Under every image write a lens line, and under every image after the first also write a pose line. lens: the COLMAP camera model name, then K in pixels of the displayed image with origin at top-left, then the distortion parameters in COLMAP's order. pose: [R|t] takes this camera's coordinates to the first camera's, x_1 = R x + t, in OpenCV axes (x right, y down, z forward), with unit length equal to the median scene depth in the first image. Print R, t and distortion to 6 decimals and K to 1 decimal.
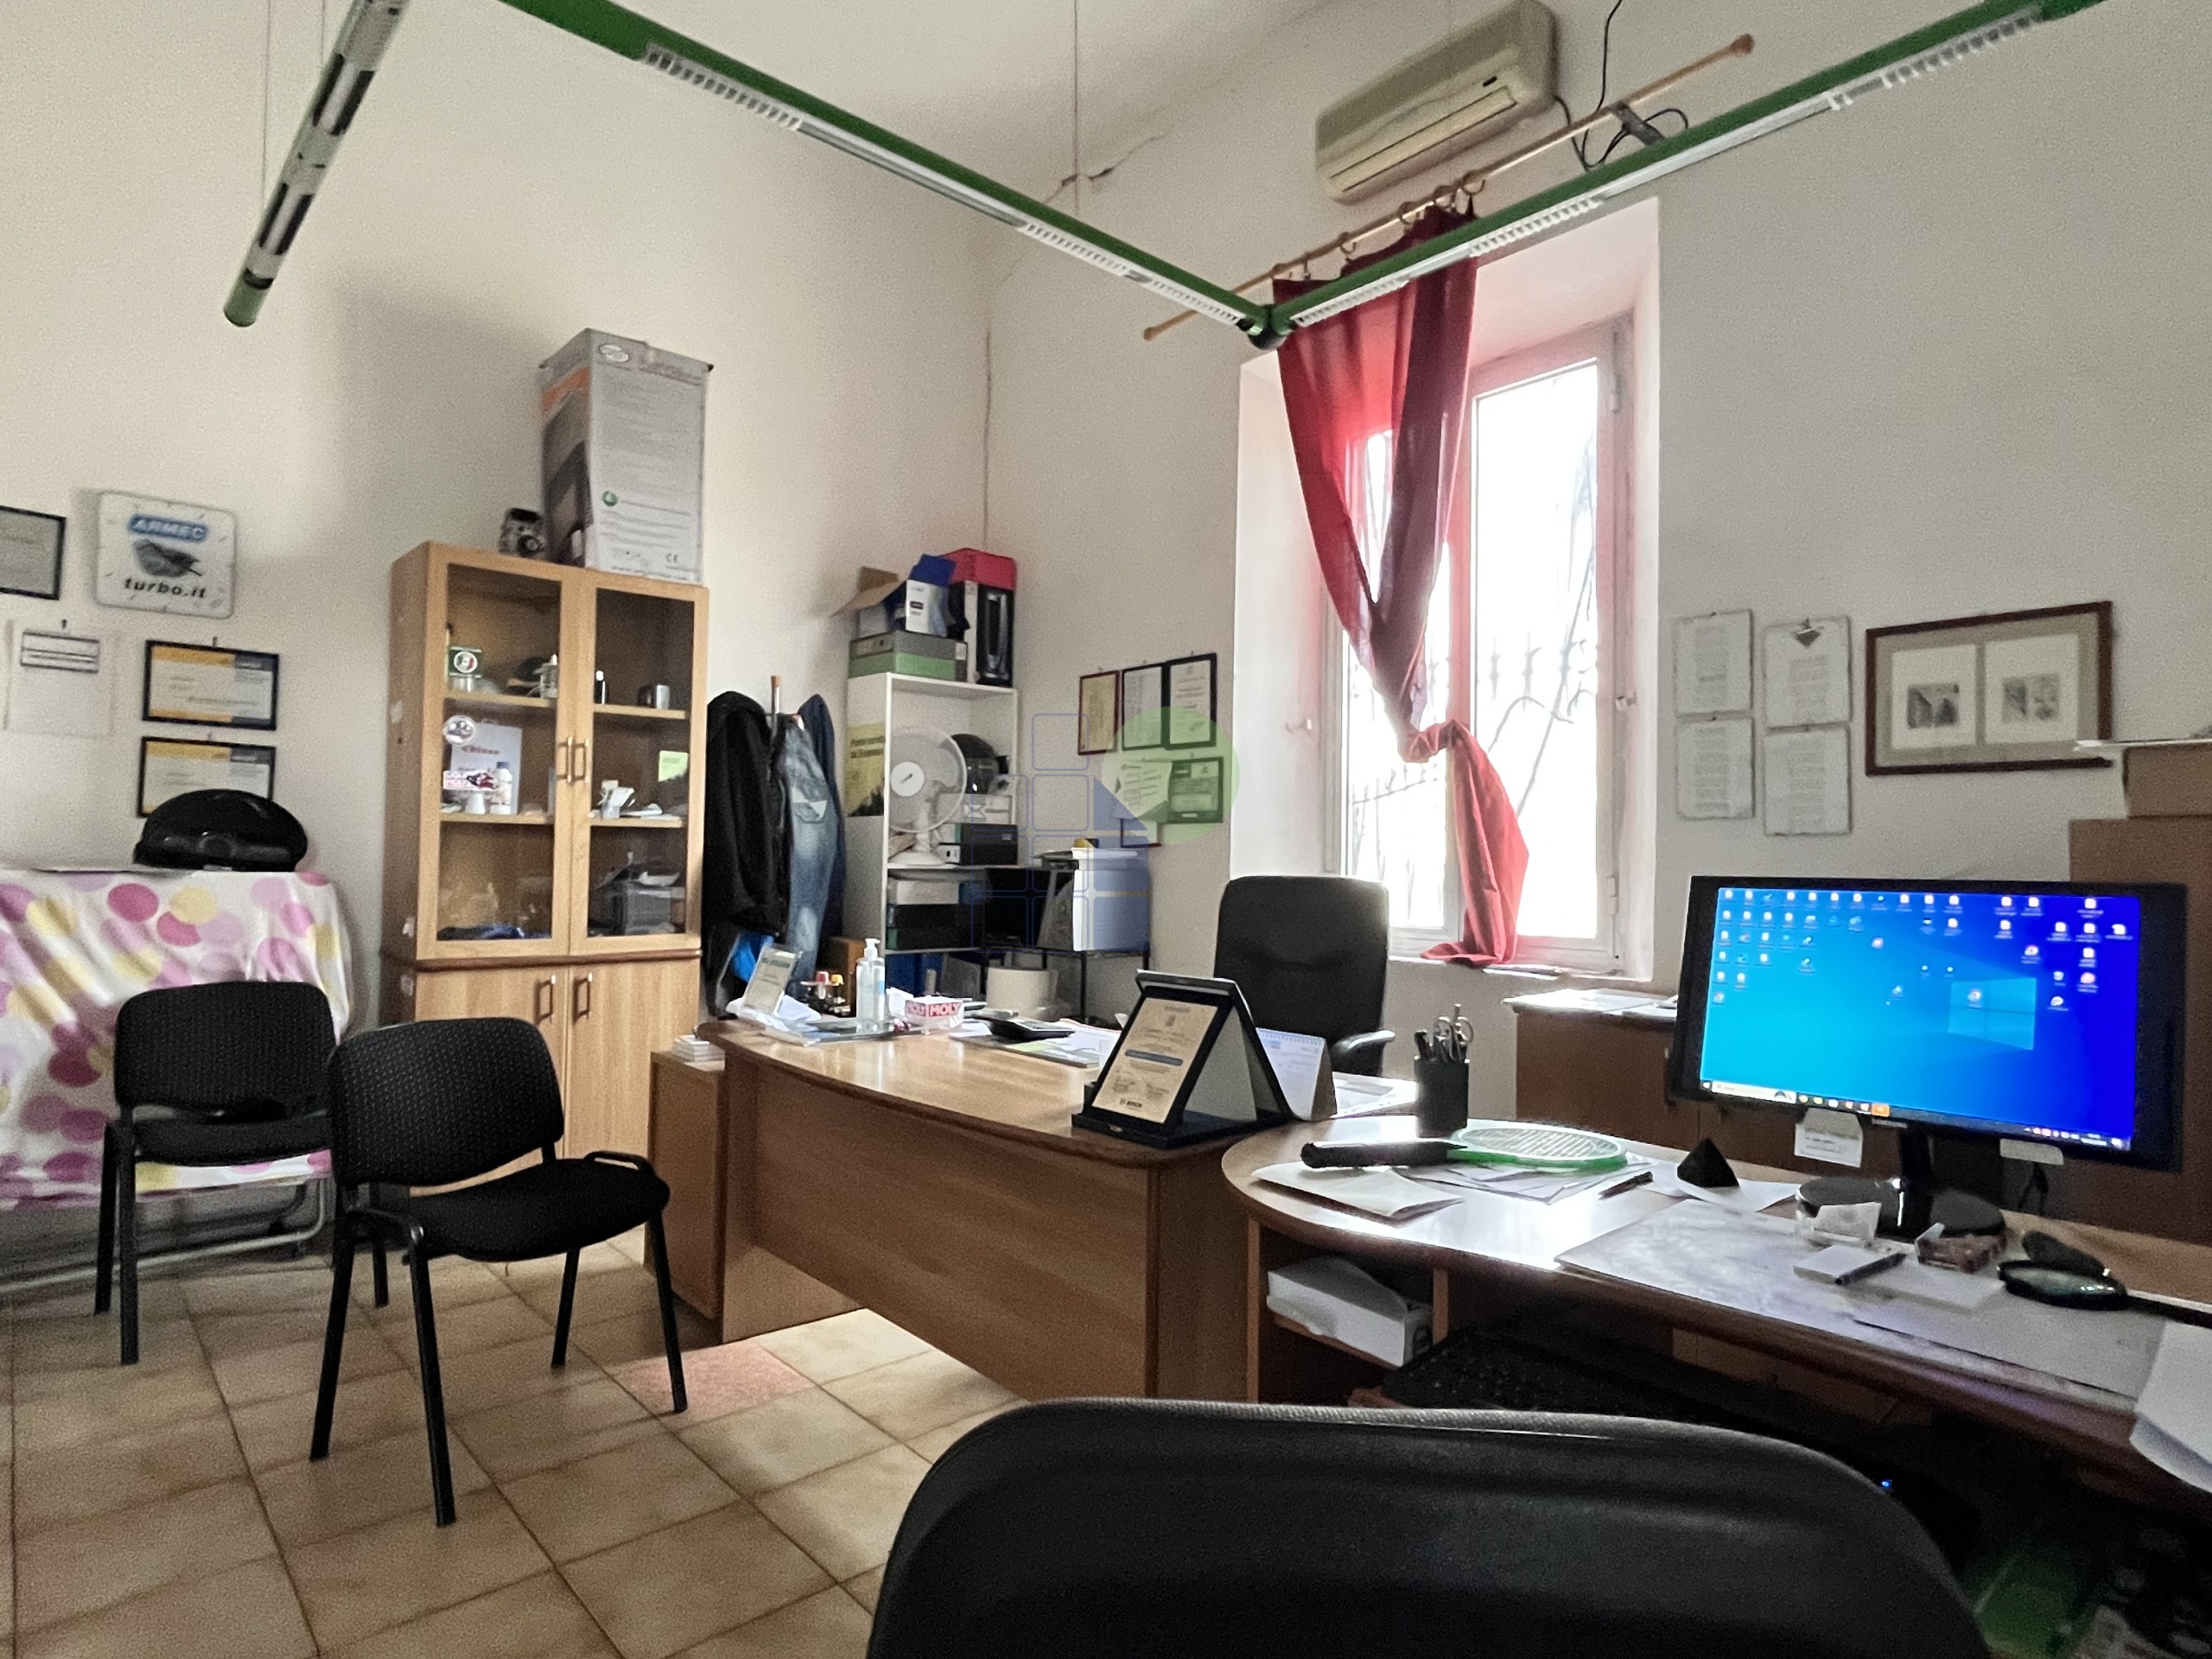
lens RADIAL K [[1210.9, 0, 1101.1], [0, 1210.9, 838.8], [0, 0, 1]] dist [-0.002446, -0.000347]
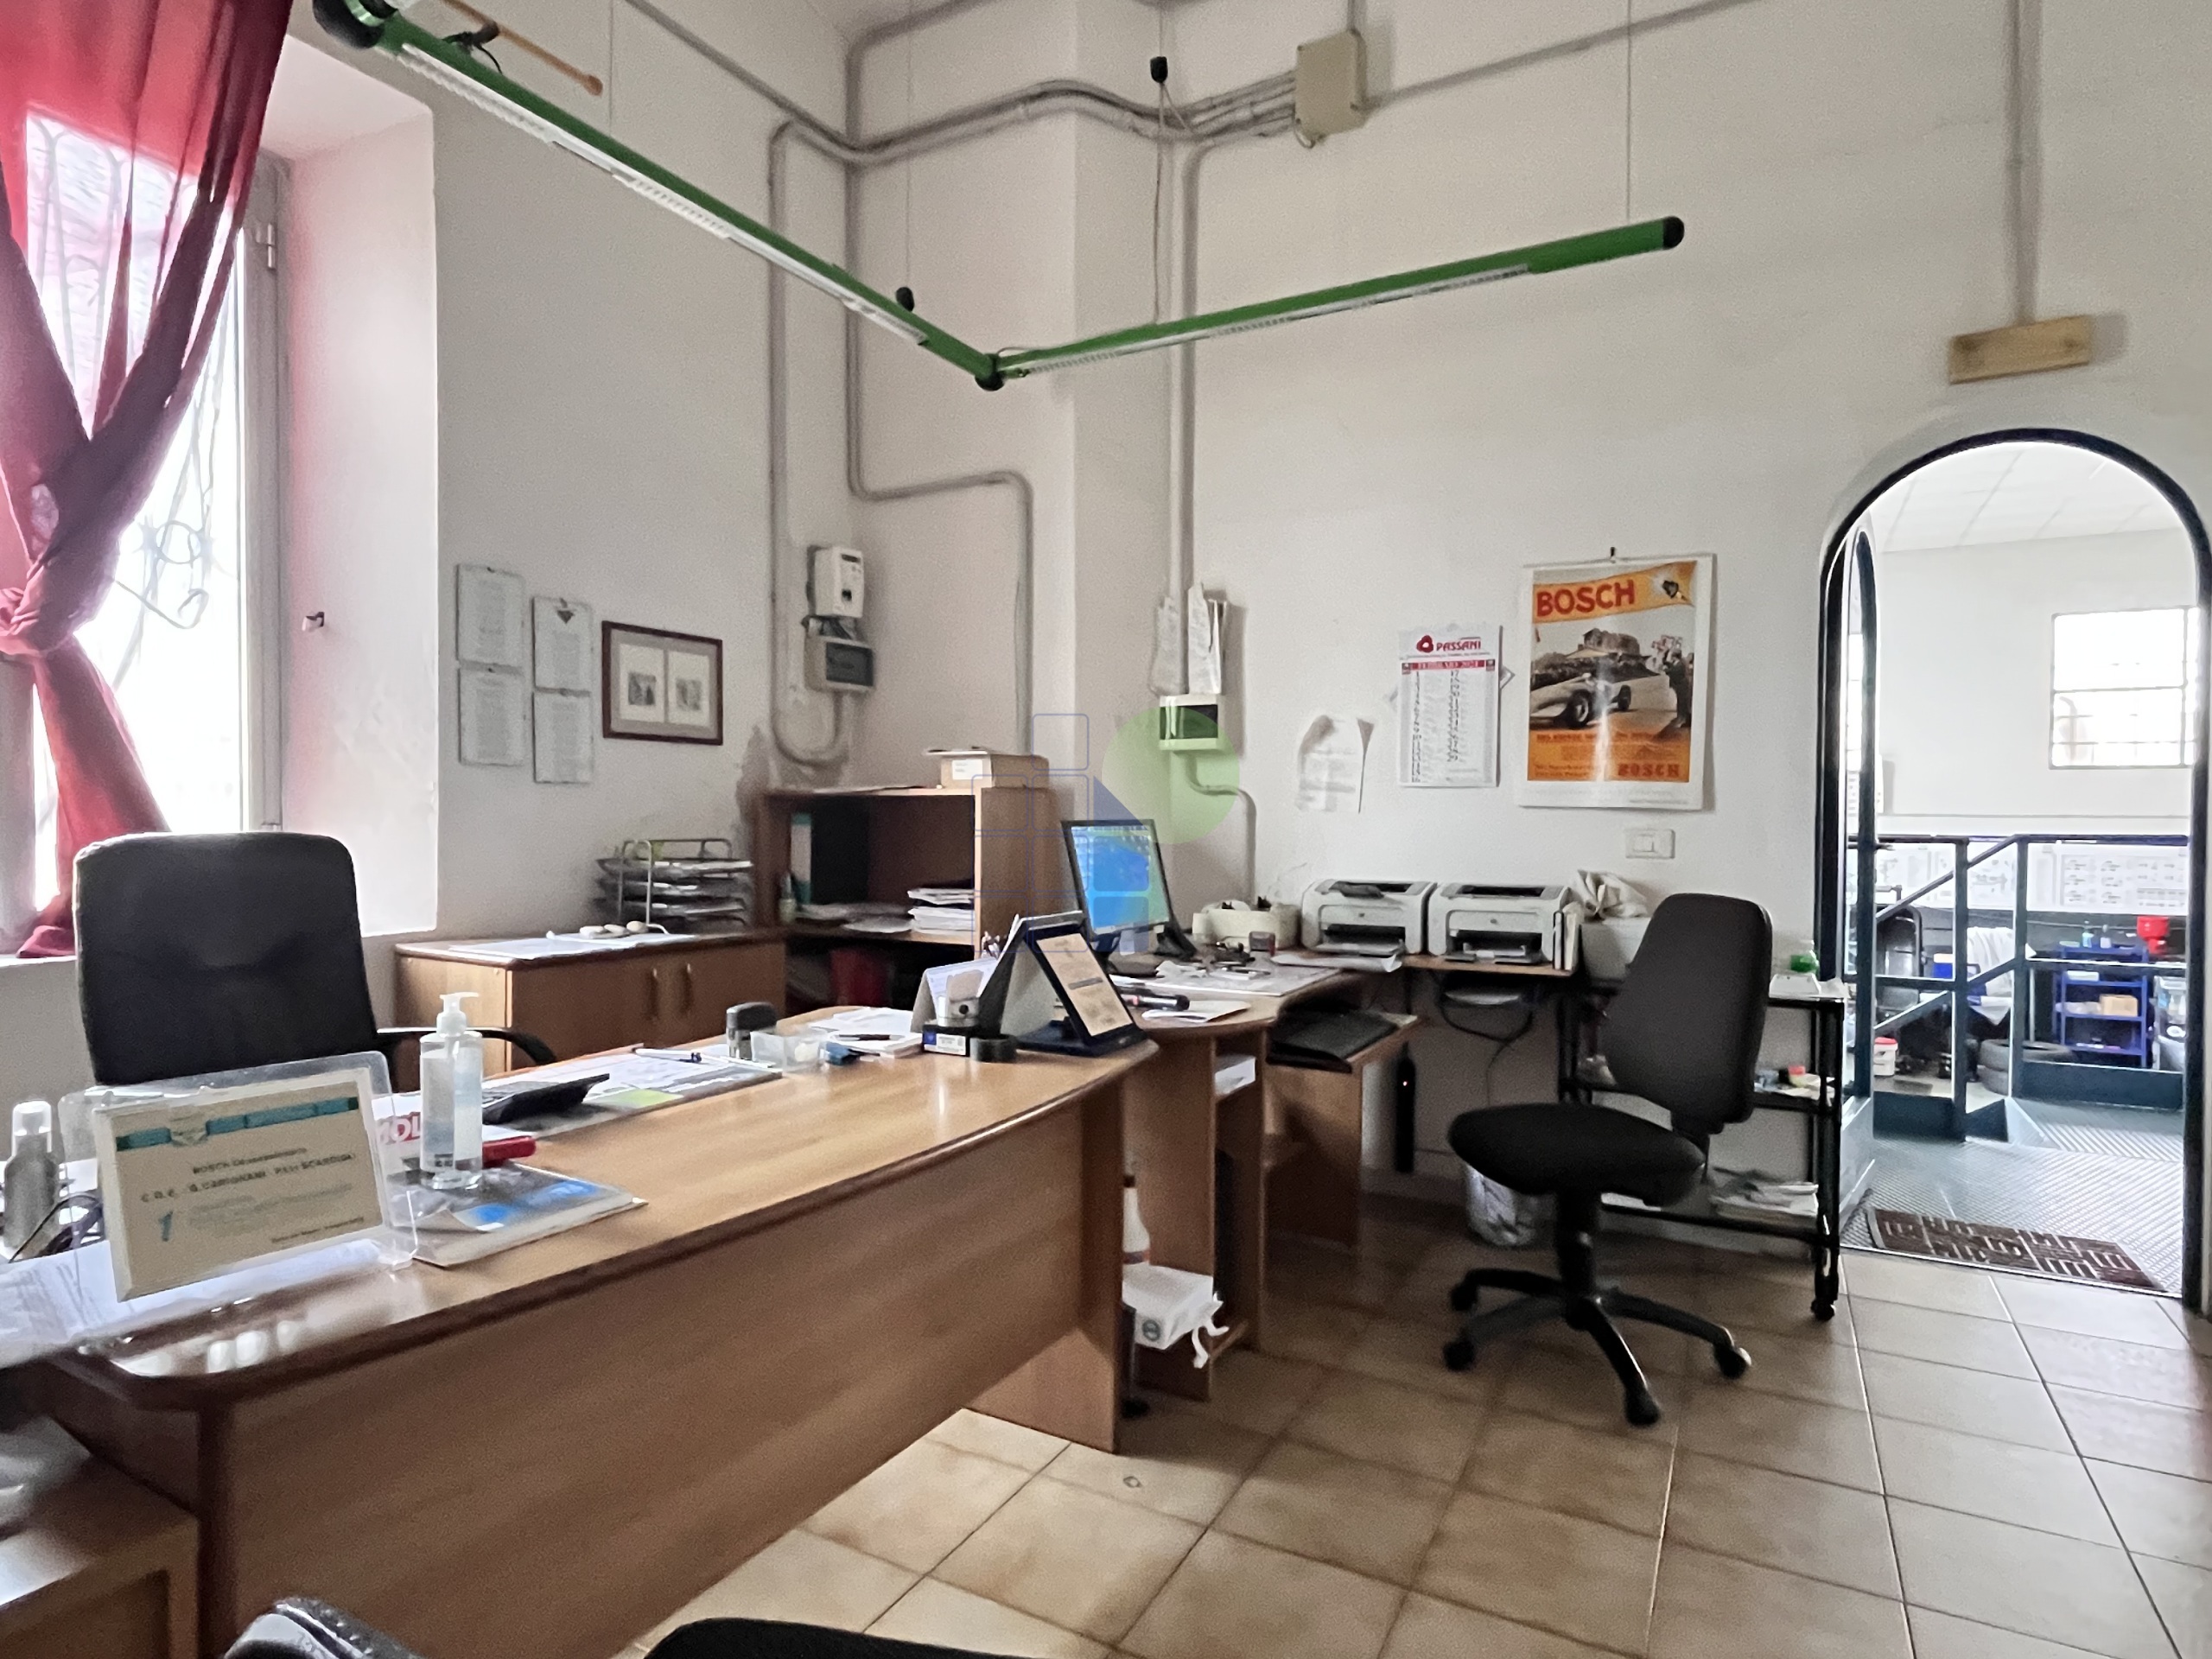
lens RADIAL K [[1210.9, 0, 1101.7], [0, 1210.9, 833.7], [0, 0, 1]] dist [-0.002446, -0.000347]
pose [[-0.326424, -0.029767, 0.944755, -0.670526], [-0.024621, 0.999433, 0.022983, 0.005085], [-0.944903, -0.015759, -0.326972, 0.857108]]
